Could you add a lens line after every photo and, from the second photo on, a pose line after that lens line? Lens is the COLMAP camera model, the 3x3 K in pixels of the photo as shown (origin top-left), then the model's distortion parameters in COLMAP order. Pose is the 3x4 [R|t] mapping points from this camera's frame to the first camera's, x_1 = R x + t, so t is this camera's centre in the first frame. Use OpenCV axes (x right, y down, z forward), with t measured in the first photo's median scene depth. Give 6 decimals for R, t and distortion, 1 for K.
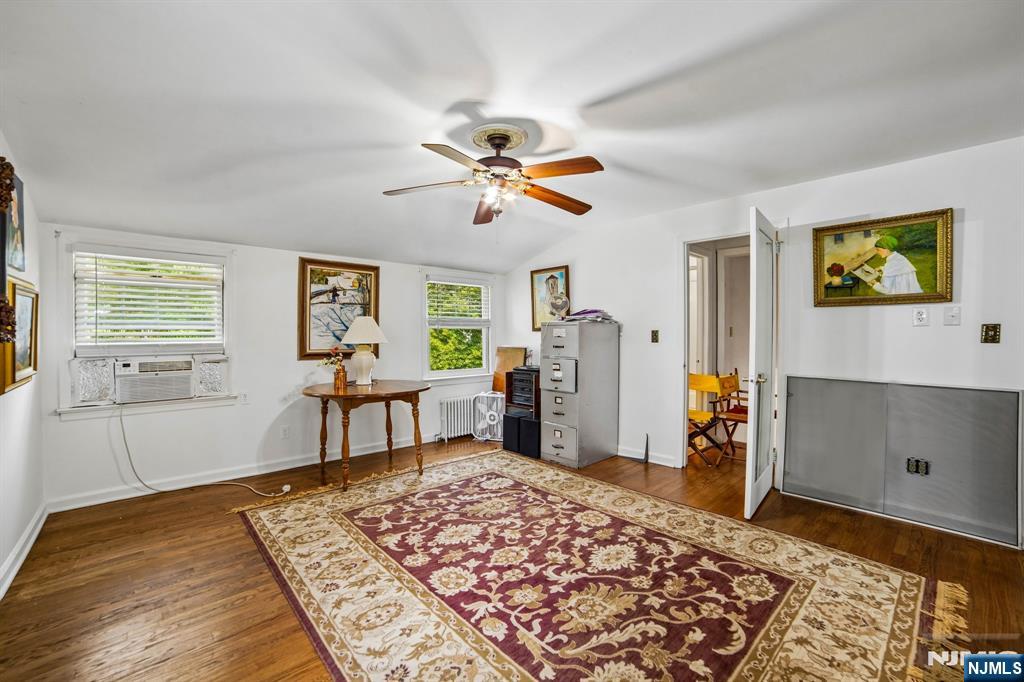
lens RADIAL K [[429.5, 0, 515.0], [0, 429.5, 339.2], [0, 0, 1]] dist [-0.093607, 0.041505]
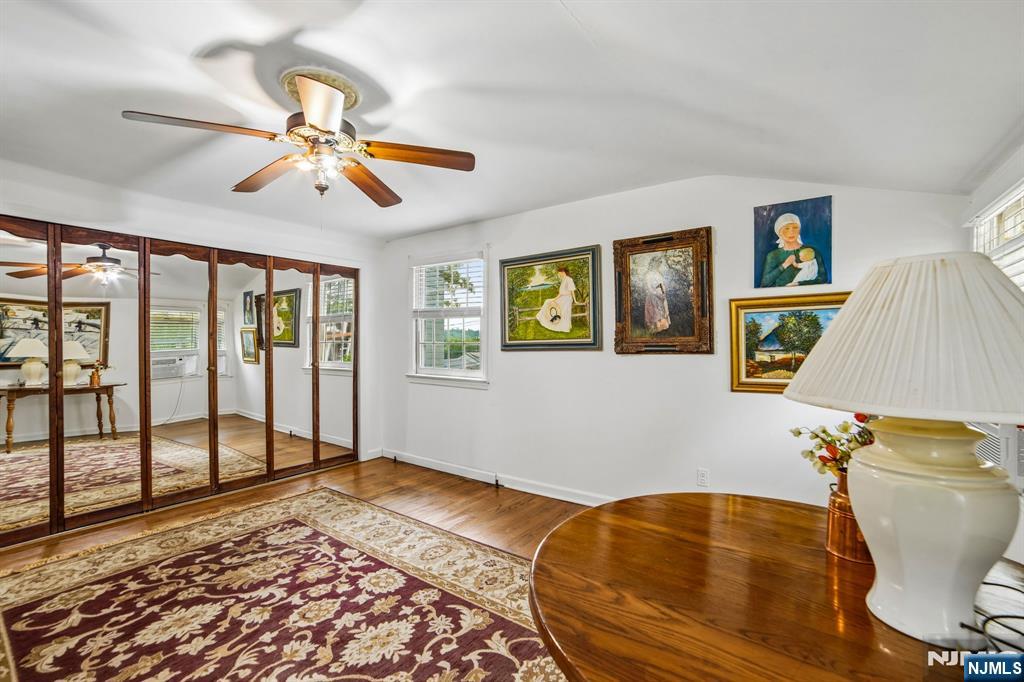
lens RADIAL K [[429.5, 0, 515.0], [0, 429.5, 339.2], [0, 0, 1]] dist [-0.093607, 0.041505]
pose [[-0.978965, 0.002001, -0.204017, -0.253317], [0.000267, 0.999964, 0.008526, -0.039142], [0.204027, 0.008292, -0.978930, 2.008277]]
